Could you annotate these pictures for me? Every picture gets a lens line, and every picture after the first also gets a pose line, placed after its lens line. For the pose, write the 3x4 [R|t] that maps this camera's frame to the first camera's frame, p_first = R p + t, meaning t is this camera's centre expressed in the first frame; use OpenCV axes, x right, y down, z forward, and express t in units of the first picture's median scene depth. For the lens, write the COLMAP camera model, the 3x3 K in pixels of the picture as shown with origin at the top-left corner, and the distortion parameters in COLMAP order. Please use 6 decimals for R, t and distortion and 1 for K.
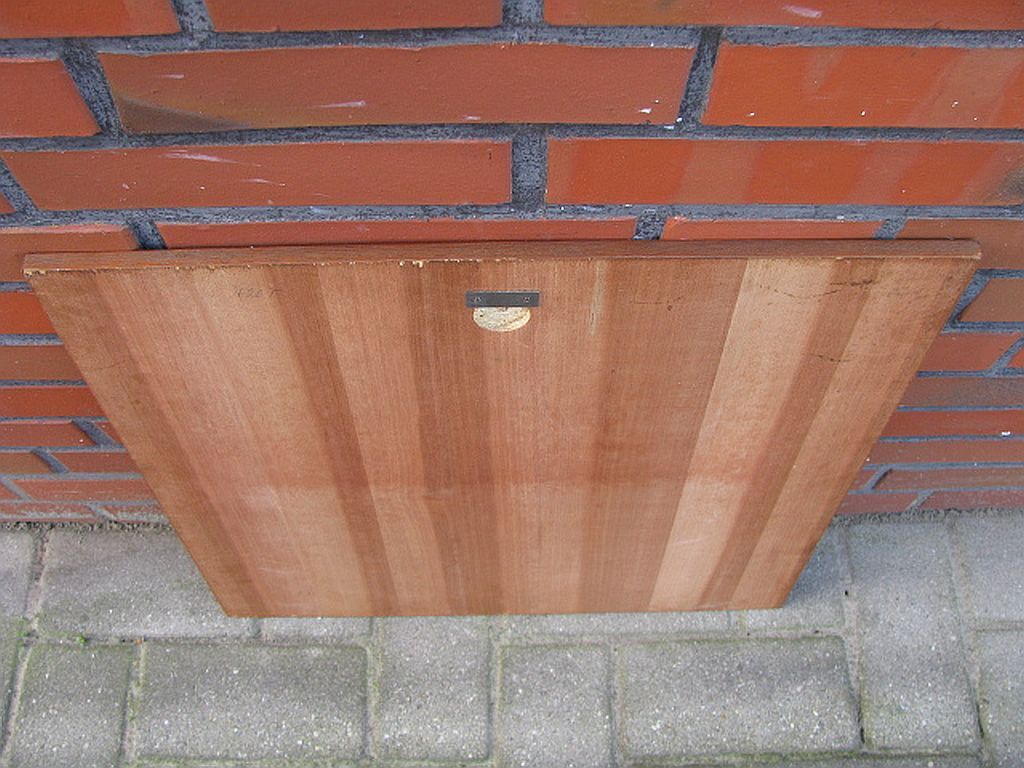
lens RADIAL K [[1072.8, 0, 505.7], [0, 1072.8, 369.4], [0, 0, 1]] dist [-0.145293, 0.000000]
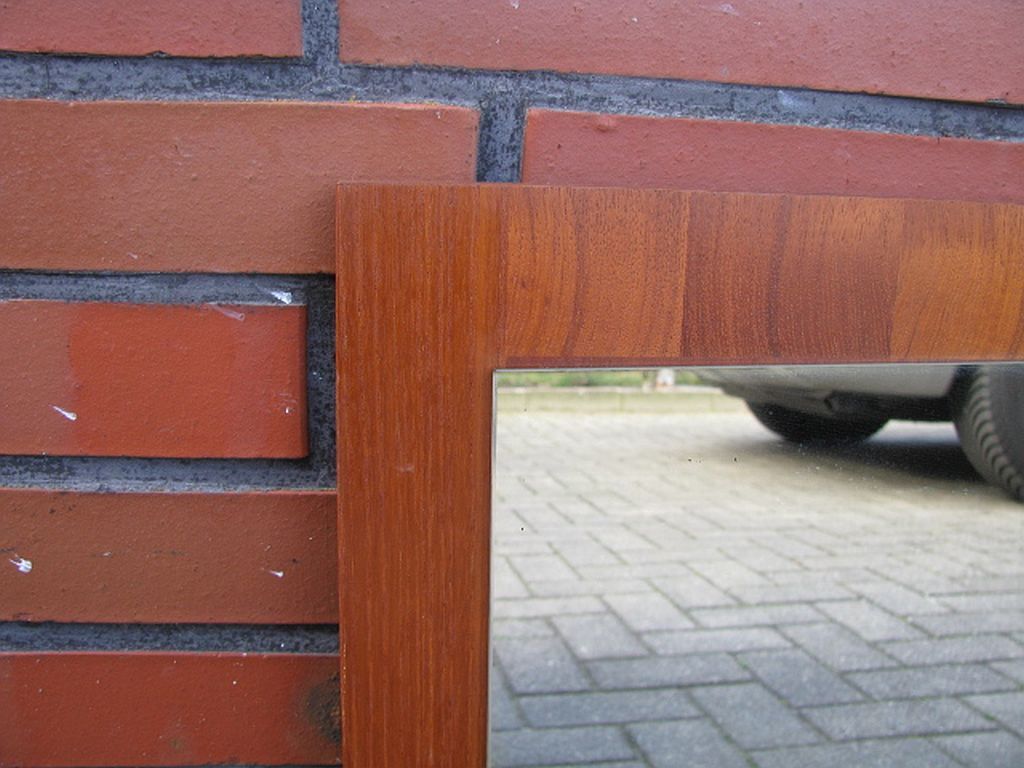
lens RADIAL K [[1072.8, 0, 508.6], [0, 1072.8, 375.4], [0, 0, 1]] dist [-0.145293, 0.000000]
pose [[0.992403, 0.010675, 0.122566, -0.241246], [0.077335, 0.720678, -0.688943, 0.227965], [-0.095685, 0.693188, 0.714378, 0.386259]]
